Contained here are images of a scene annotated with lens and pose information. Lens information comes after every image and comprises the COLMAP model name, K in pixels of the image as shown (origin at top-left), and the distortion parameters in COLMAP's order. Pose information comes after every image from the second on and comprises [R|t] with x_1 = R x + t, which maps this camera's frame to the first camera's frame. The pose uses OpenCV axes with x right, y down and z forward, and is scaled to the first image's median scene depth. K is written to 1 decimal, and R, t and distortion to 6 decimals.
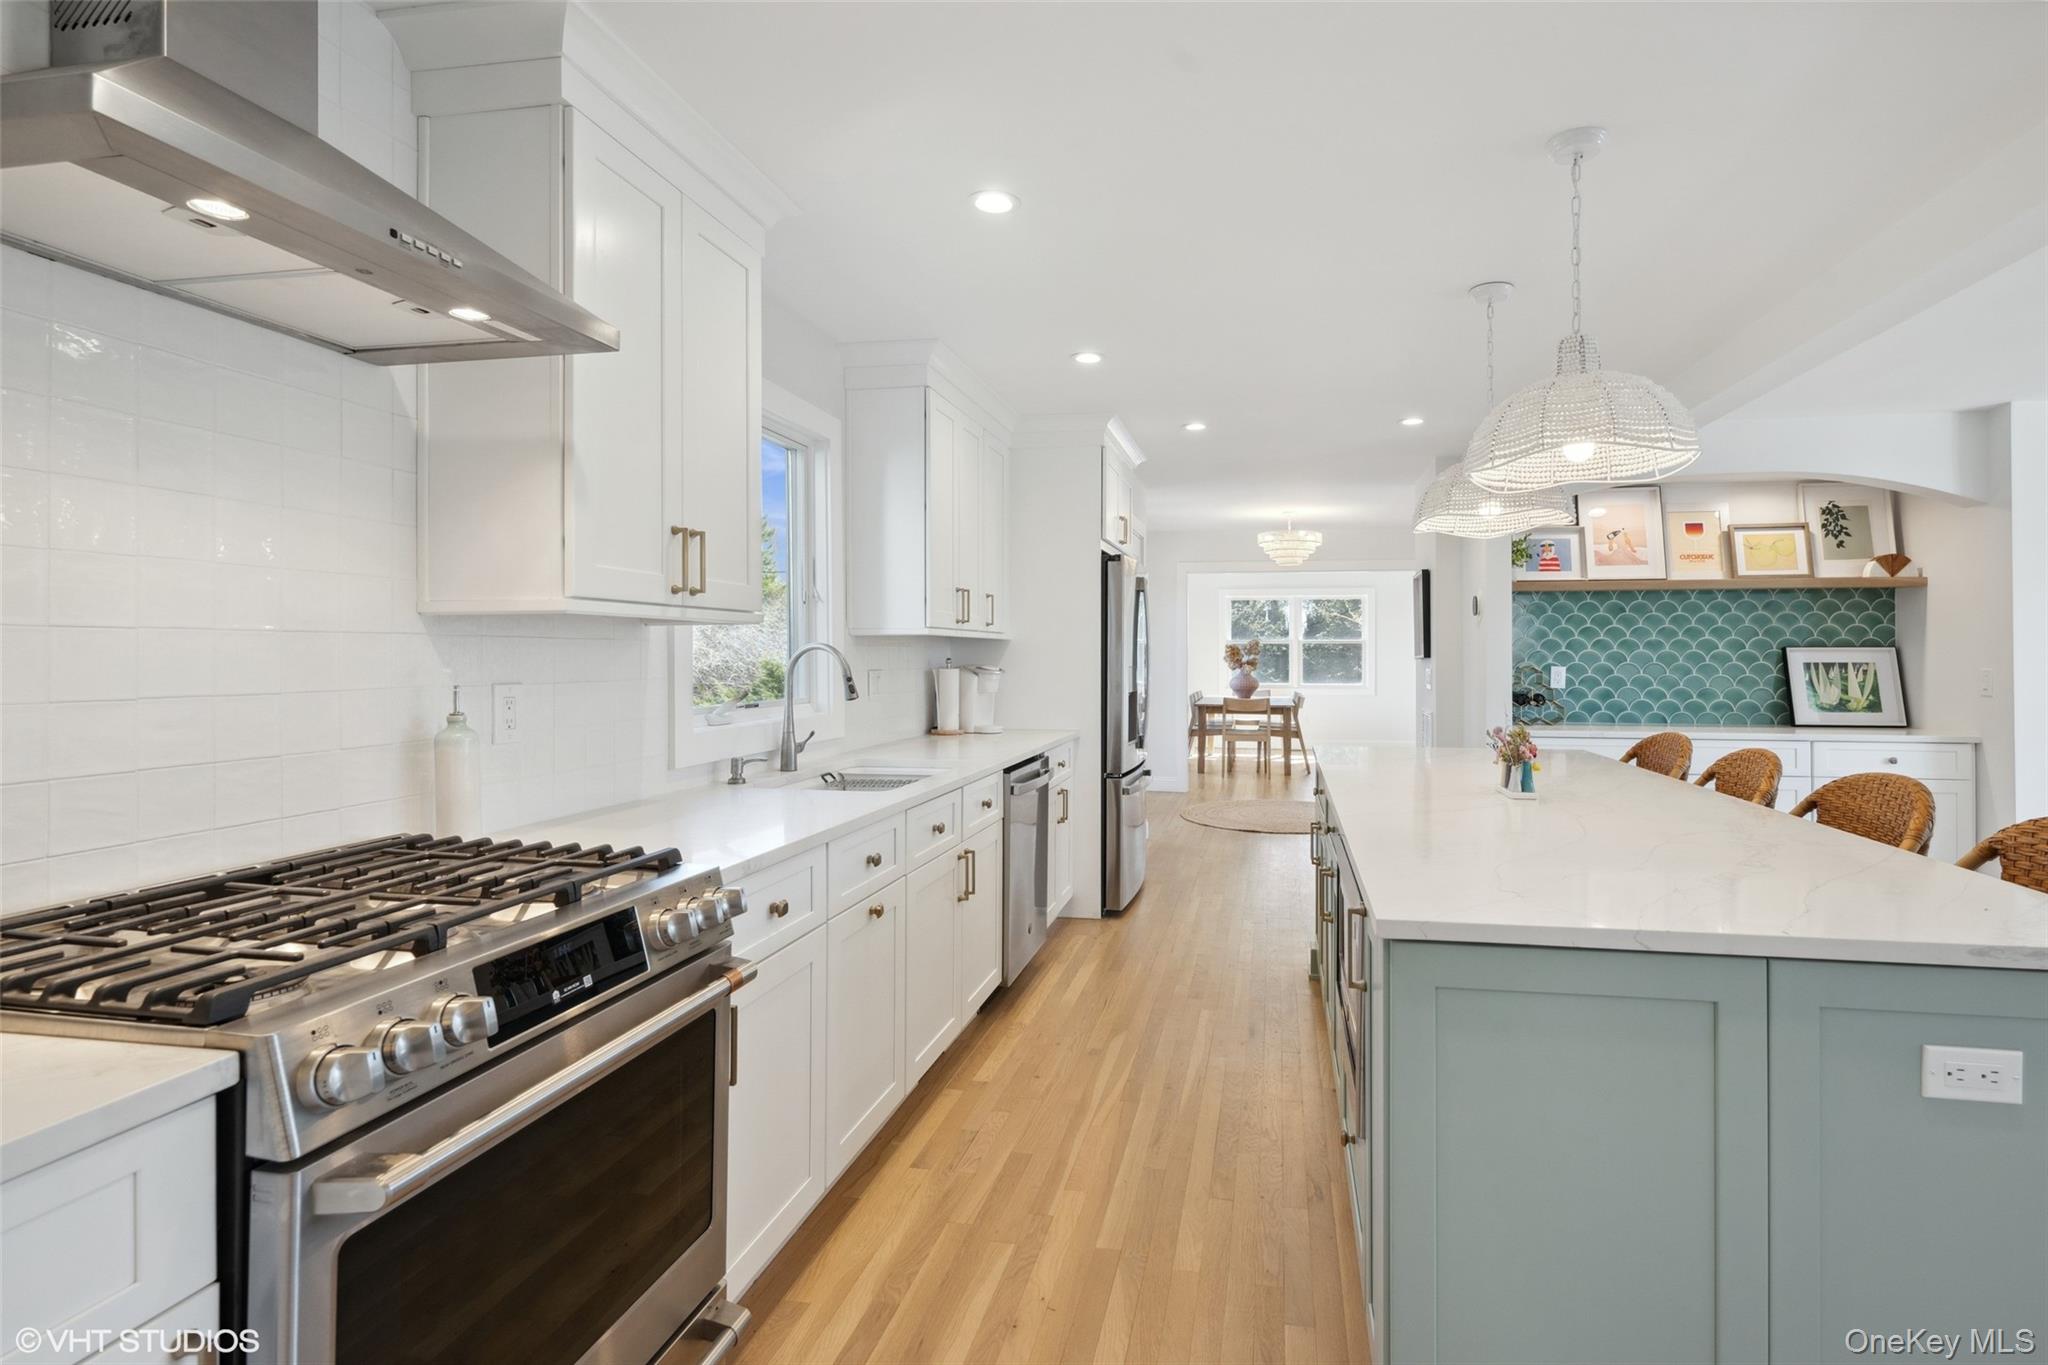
lens RADIAL K [[967.0, 0, 1108.6], [0, 967.0, 644.8], [0, 0, 1]] dist [-0.002562, 0.000770]
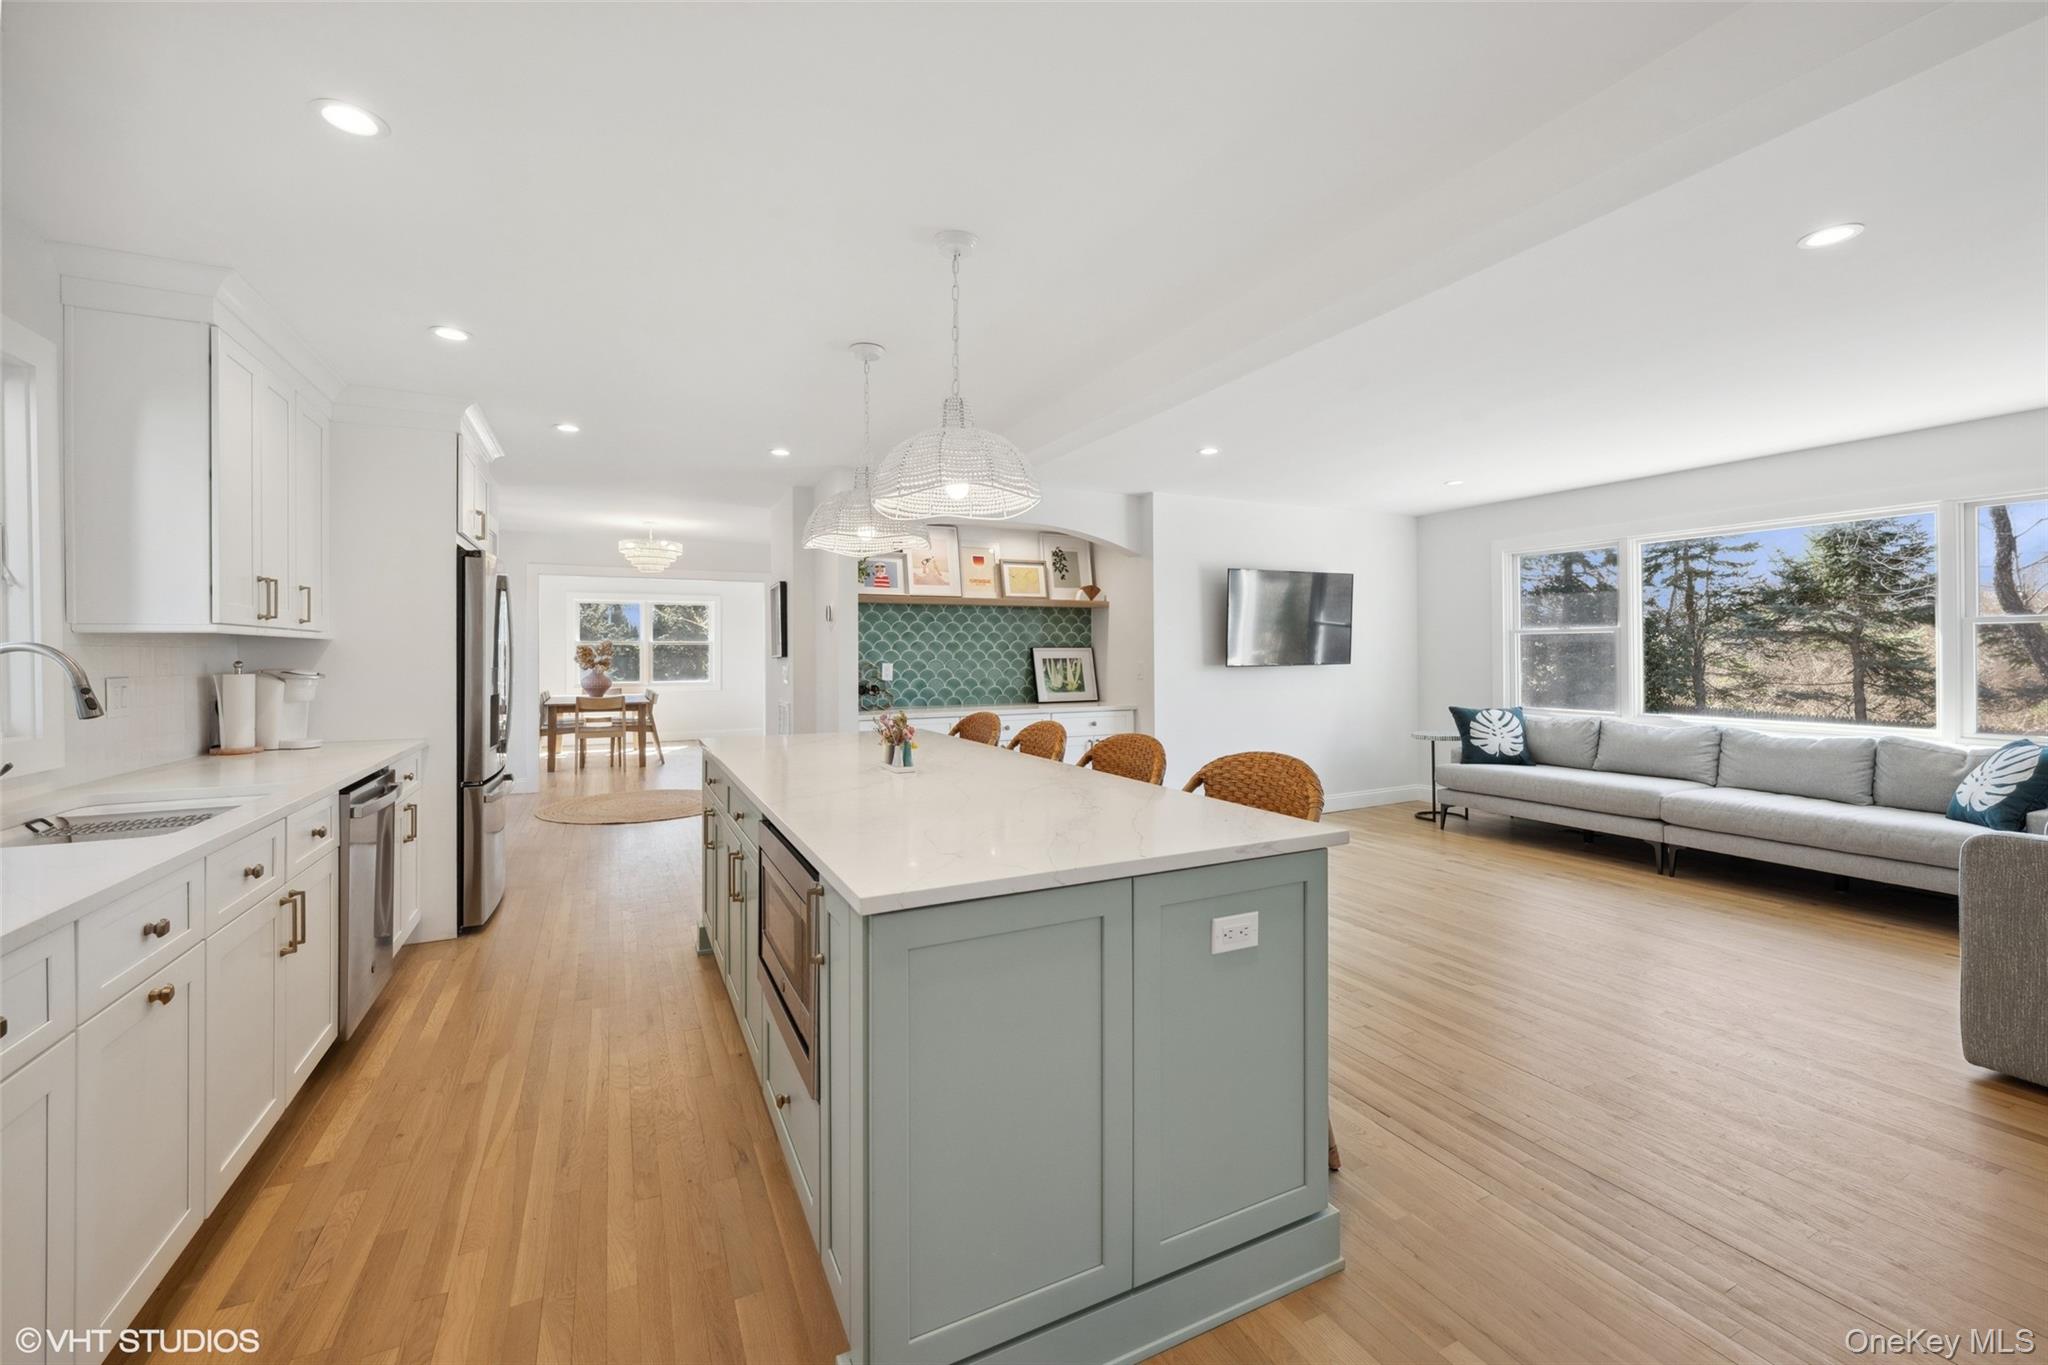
lens RADIAL K [[819.9, 0, 1004.3], [0, 819.9, 649.9], [0, 0, 1]] dist [-0.002528, 0.000388]
pose [[0.814642, -0.001759, 0.579961, -0.034484], [-0.000928, 0.999990, 0.004336, 0.000444], [-0.579963, -0.004070, 0.814633, 0.045140]]
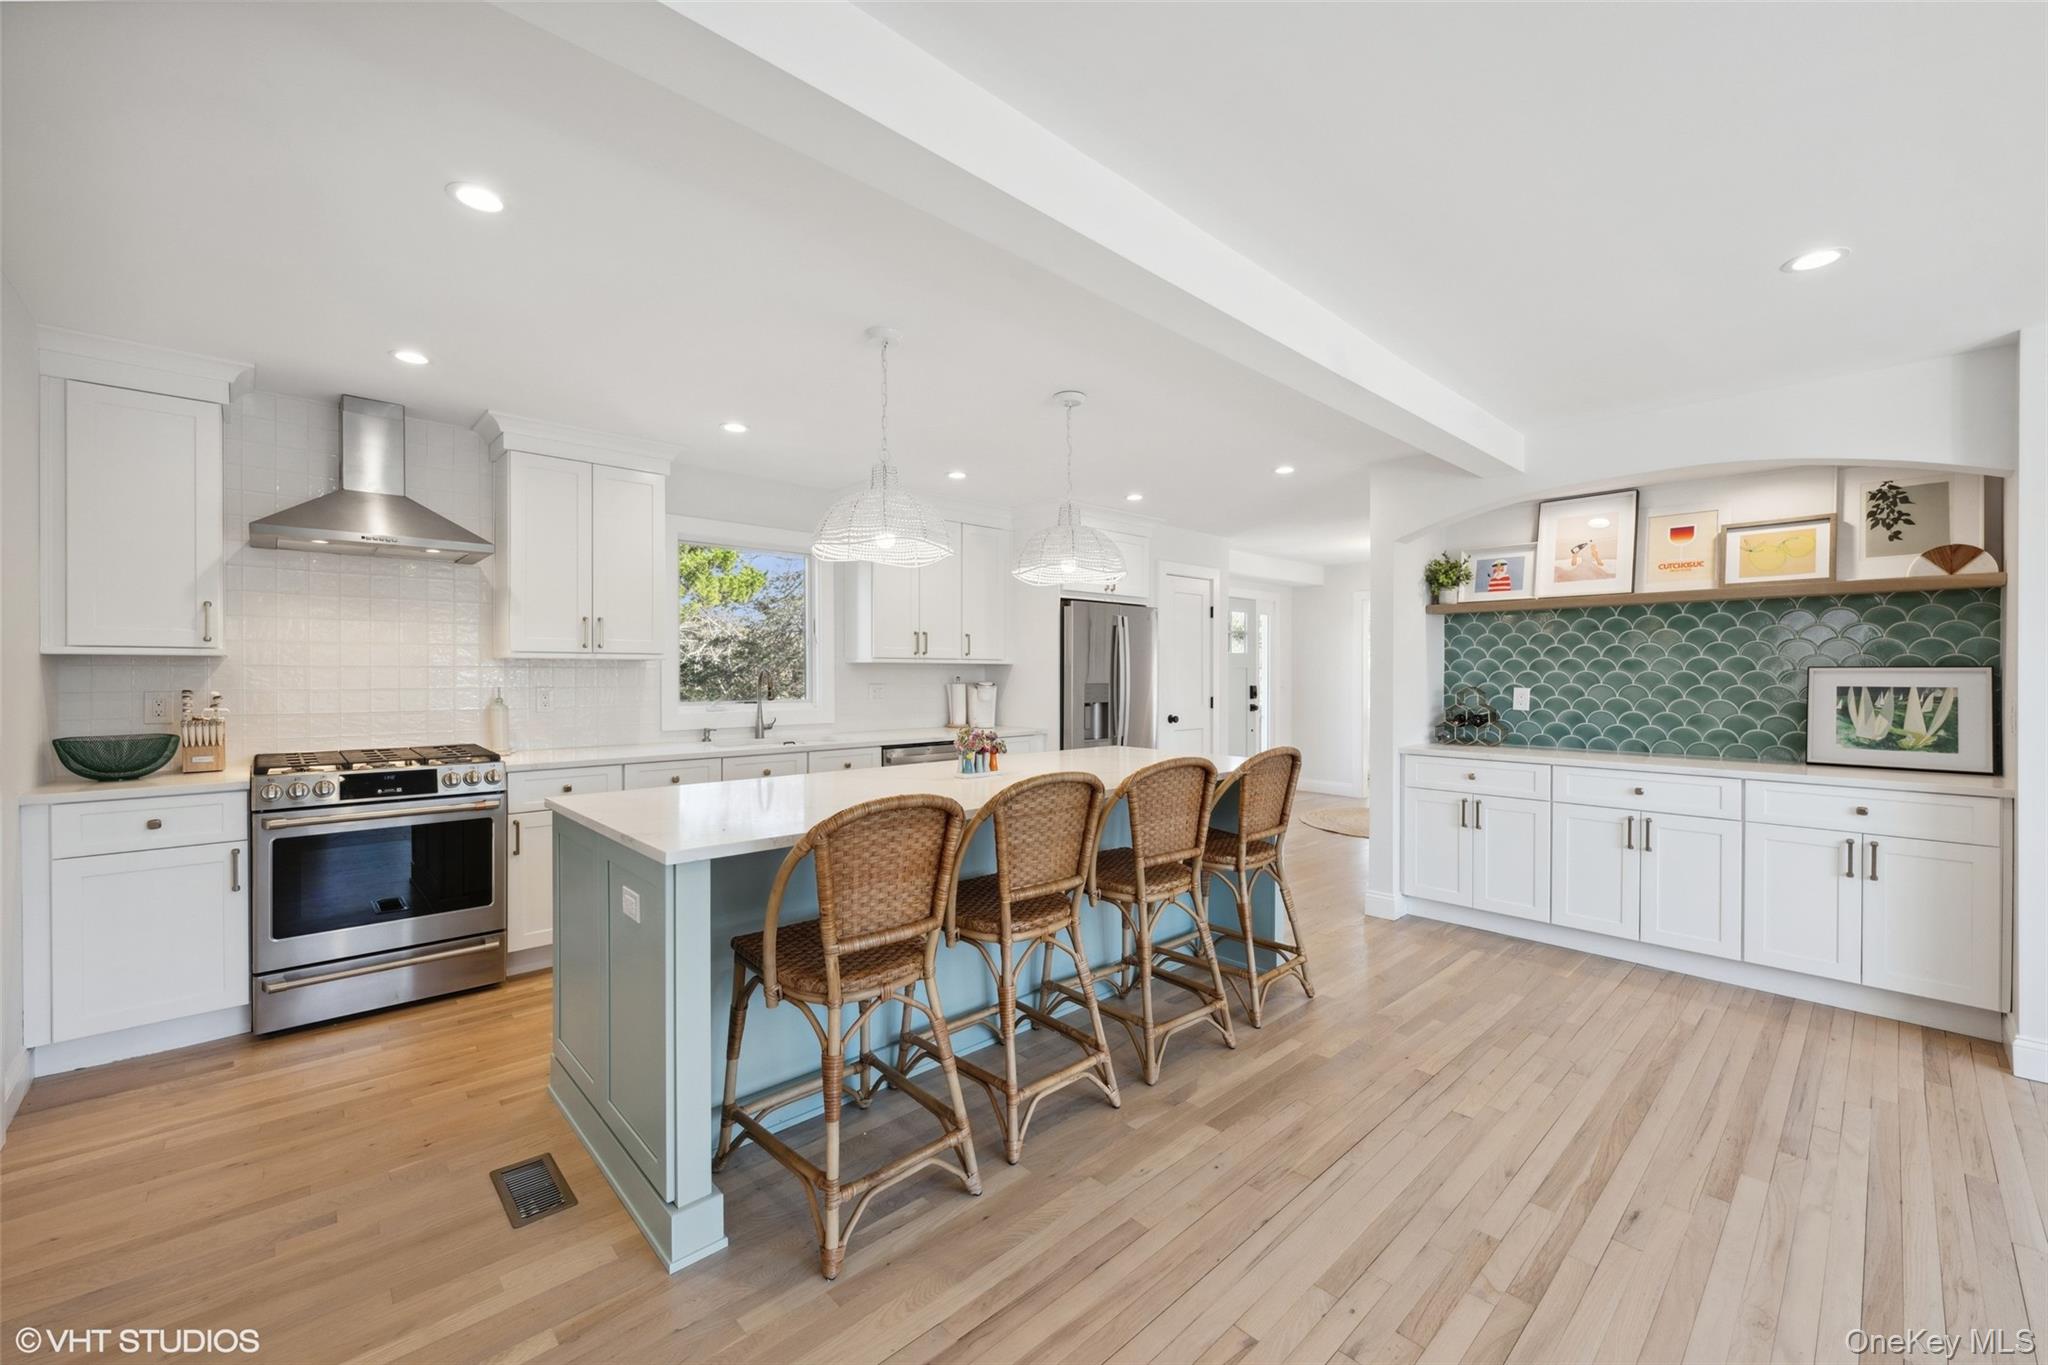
lens RADIAL K [[819.9, 0, 1030.3], [0, 819.9, 684.7], [0, 0, 1]] dist [-0.002528, 0.000388]
pose [[0.800382, 0.009276, -0.599419, 0.632648], [0.004889, 0.999746, 0.021999, -0.001614], [0.599471, -0.020538, 0.800133, 0.049811]]
